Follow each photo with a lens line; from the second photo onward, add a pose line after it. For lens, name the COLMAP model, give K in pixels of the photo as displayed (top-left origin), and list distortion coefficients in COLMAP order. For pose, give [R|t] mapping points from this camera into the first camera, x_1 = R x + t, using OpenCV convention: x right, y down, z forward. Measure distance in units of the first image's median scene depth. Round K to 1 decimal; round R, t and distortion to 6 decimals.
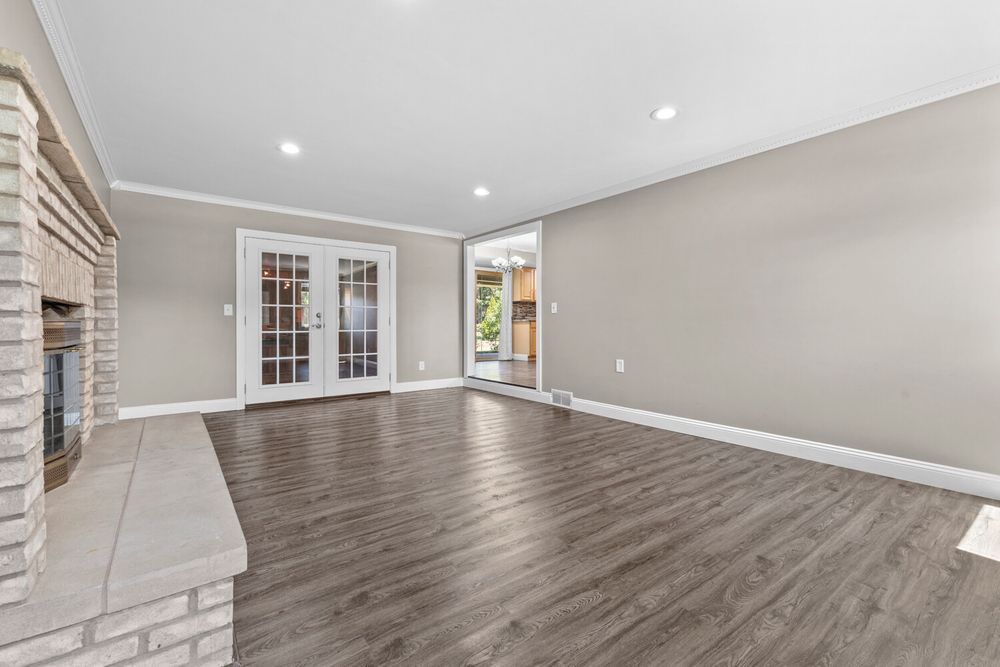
lens RADIAL K [[438.0, 0, 498.9], [0, 438.0, 328.3], [0, 0, 1]] dist [0.014919, -0.000461]
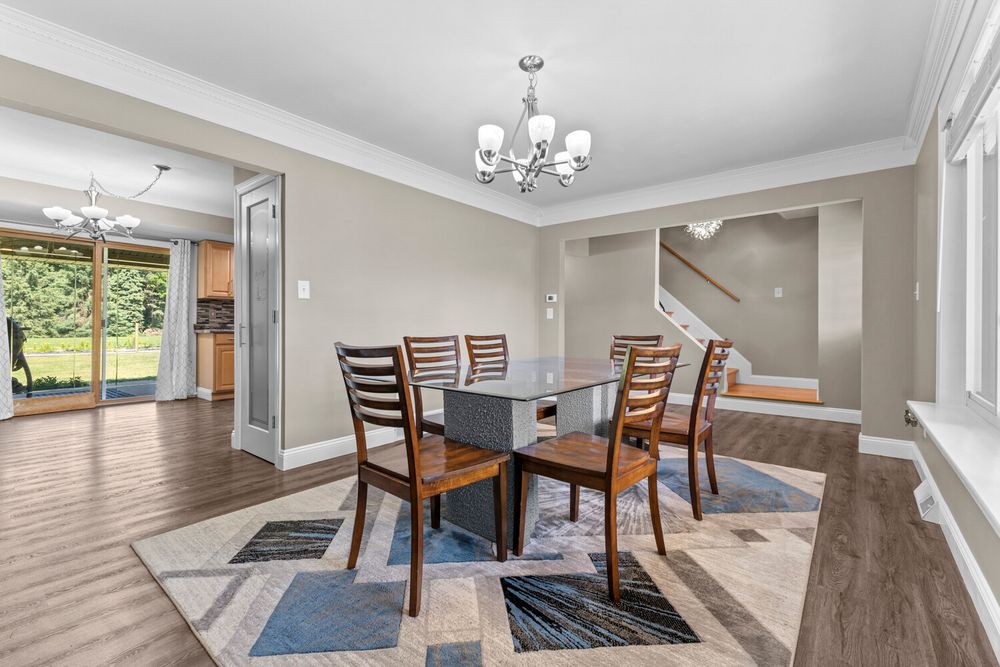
lens RADIAL K [[438.0, 0, 507.7], [0, 438.0, 329.5], [0, 0, 1]] dist [0.014919, -0.000461]
pose [[0.970992, -0.001332, 0.239107, 0.302956], [0.003472, 0.999958, -0.008529, -0.013807], [-0.239085, 0.009111, 0.970956, 0.328315]]
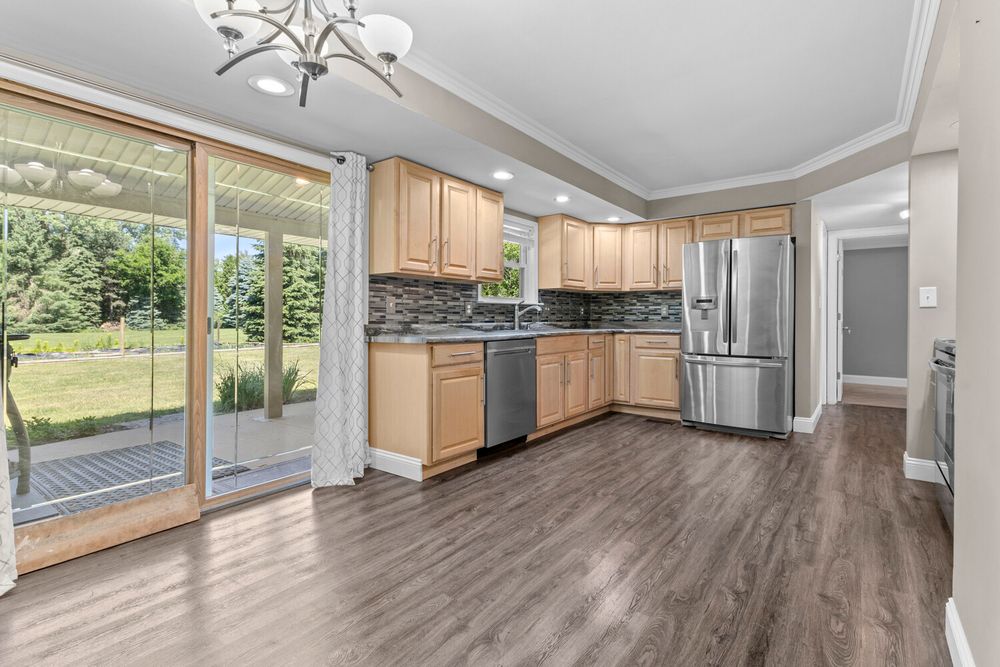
lens RADIAL K [[460.0, 0, 537.8], [0, 460.0, 319.7], [0, 0, 1]] dist [0.009824, -0.001161]
pose [[0.947726, -0.002078, 0.319080, 0.040976], [0.006518, 0.999896, -0.012847, -0.026300], [-0.319020, 0.014255, 0.947641, 0.676013]]
